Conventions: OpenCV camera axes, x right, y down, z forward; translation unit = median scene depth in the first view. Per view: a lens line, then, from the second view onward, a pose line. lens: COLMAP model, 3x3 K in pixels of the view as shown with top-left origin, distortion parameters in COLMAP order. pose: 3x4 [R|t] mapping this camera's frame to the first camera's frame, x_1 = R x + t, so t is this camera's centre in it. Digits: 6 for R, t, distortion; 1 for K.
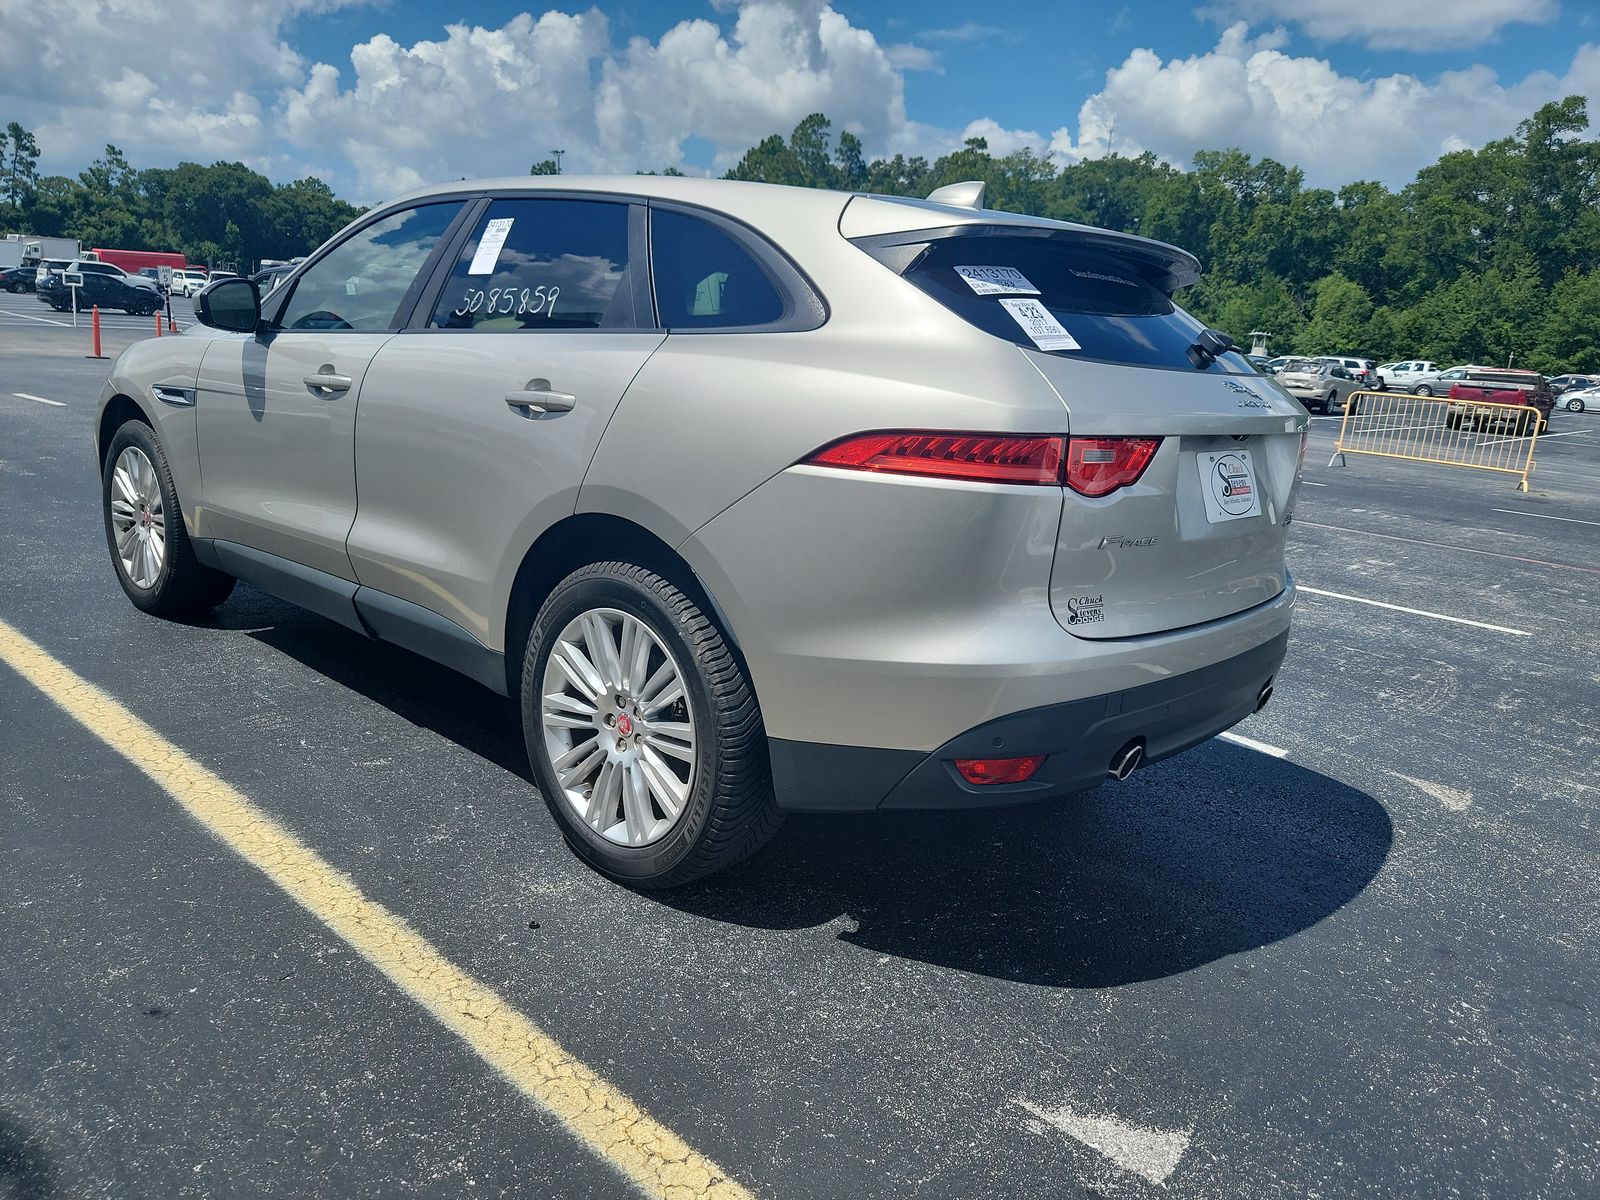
lens RADIAL K [[1144.6, 0, 840.1], [0, 1144.6, 601.2], [0, 0, 1]] dist [0.032958, -0.039770]
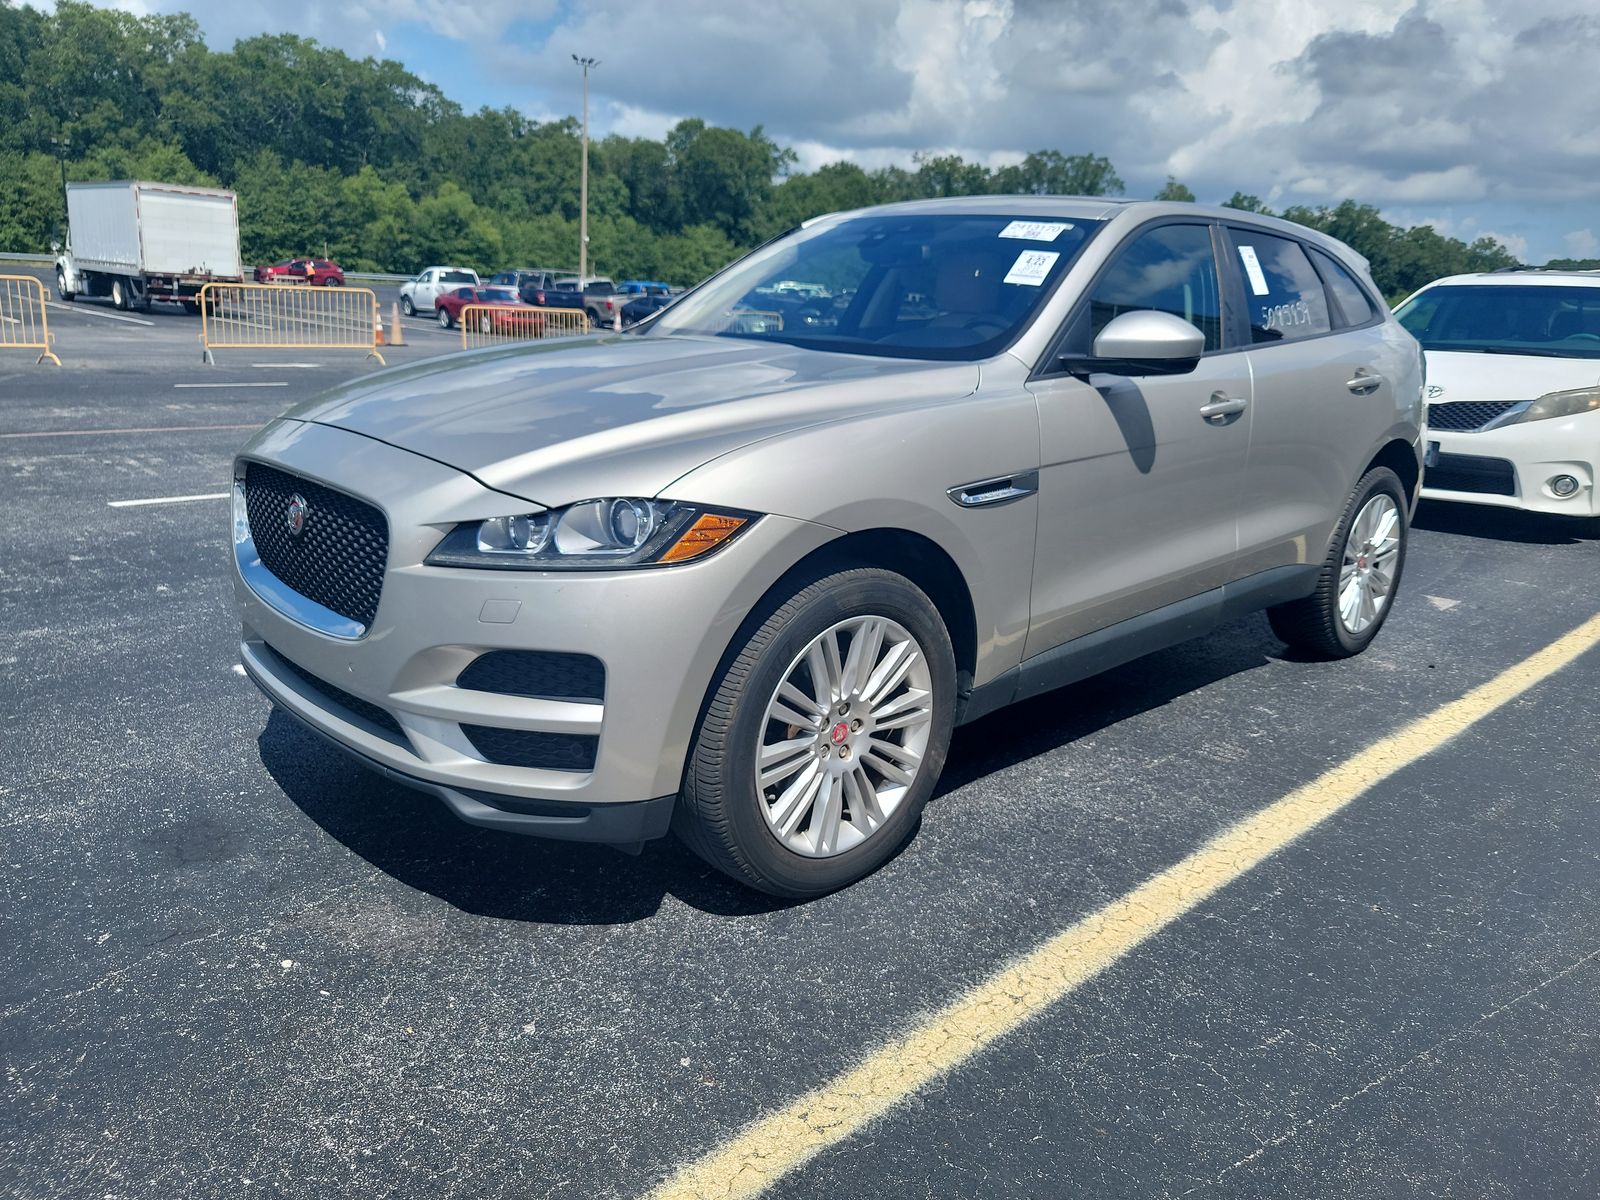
lens RADIAL K [[1144.6, 0, 789.2], [0, 1144.6, 589.7], [0, 0, 1]] dist [0.032958, -0.039770]
pose [[0.089615, -0.313818, 0.945245, -1.369250], [0.180281, 0.938497, 0.294486, -0.376551], [-0.979524, 0.144019, 0.140679, 1.146463]]
